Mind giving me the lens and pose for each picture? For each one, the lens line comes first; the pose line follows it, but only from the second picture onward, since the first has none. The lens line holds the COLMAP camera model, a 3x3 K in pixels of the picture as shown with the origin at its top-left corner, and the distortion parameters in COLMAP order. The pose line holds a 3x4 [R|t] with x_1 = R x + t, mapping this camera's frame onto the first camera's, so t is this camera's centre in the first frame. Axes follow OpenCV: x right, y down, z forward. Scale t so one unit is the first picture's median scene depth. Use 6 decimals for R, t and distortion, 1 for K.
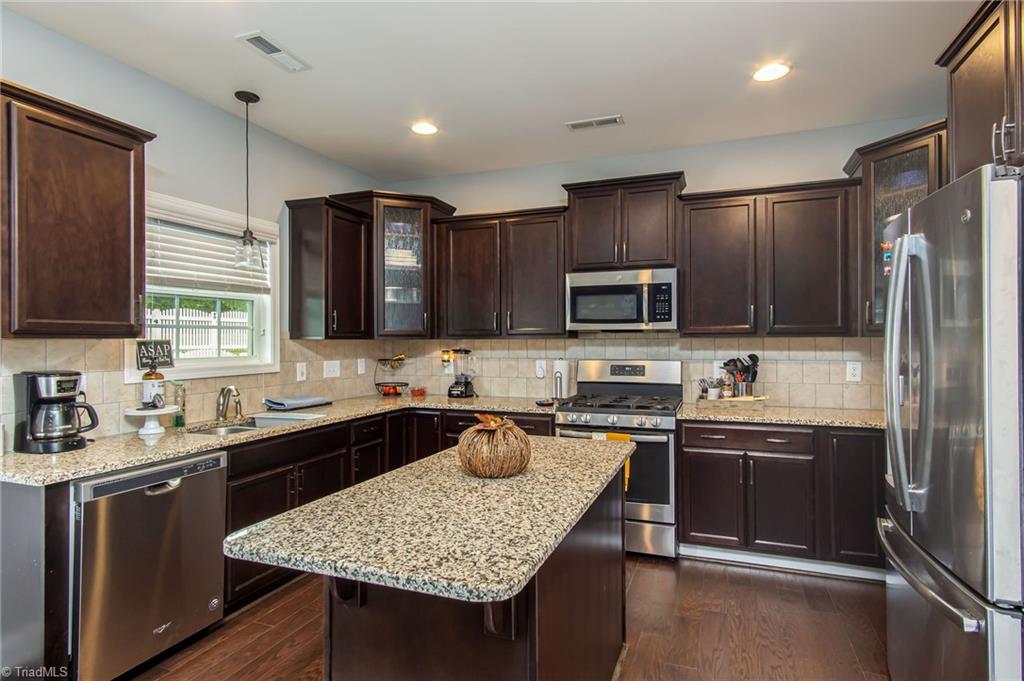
lens RADIAL K [[542.3, 0, 512.0], [0, 542.3, 340.5], [0, 0, 1]] dist [0.006401, 0.000602]
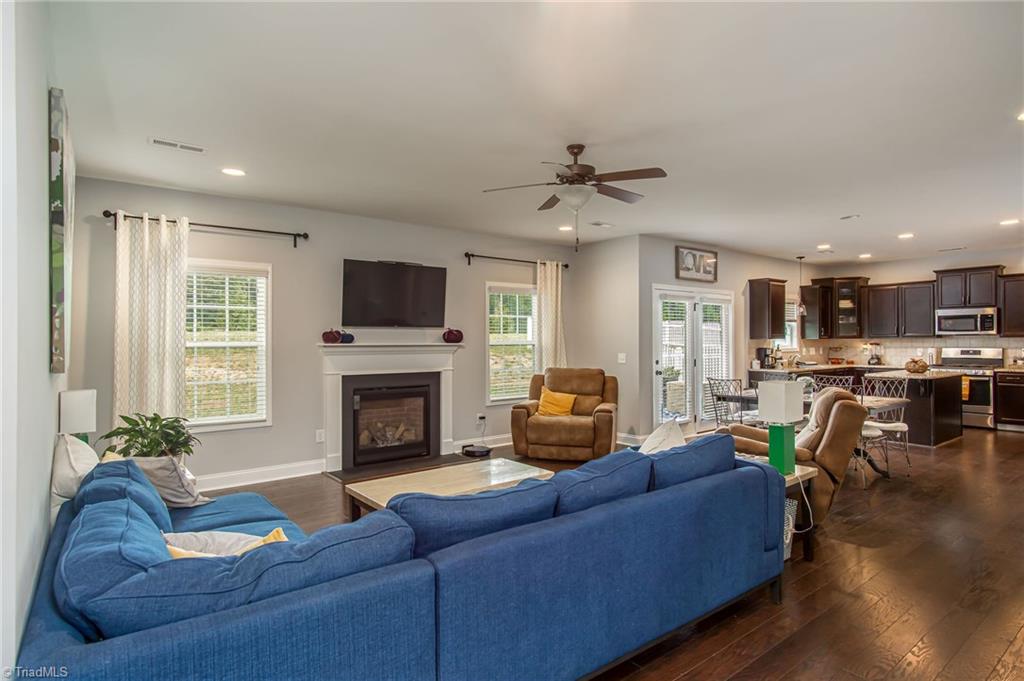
lens RADIAL K [[542.3, 0, 512.0], [0, 542.3, 340.5], [0, 0, 1]] dist [0.006401, 0.000602]
pose [[0.862840, -0.003249, -0.505467, -0.277210], [0.005364, 0.999982, 0.002728, -0.008994], [0.505449, -0.005065, 0.862842, -1.868219]]
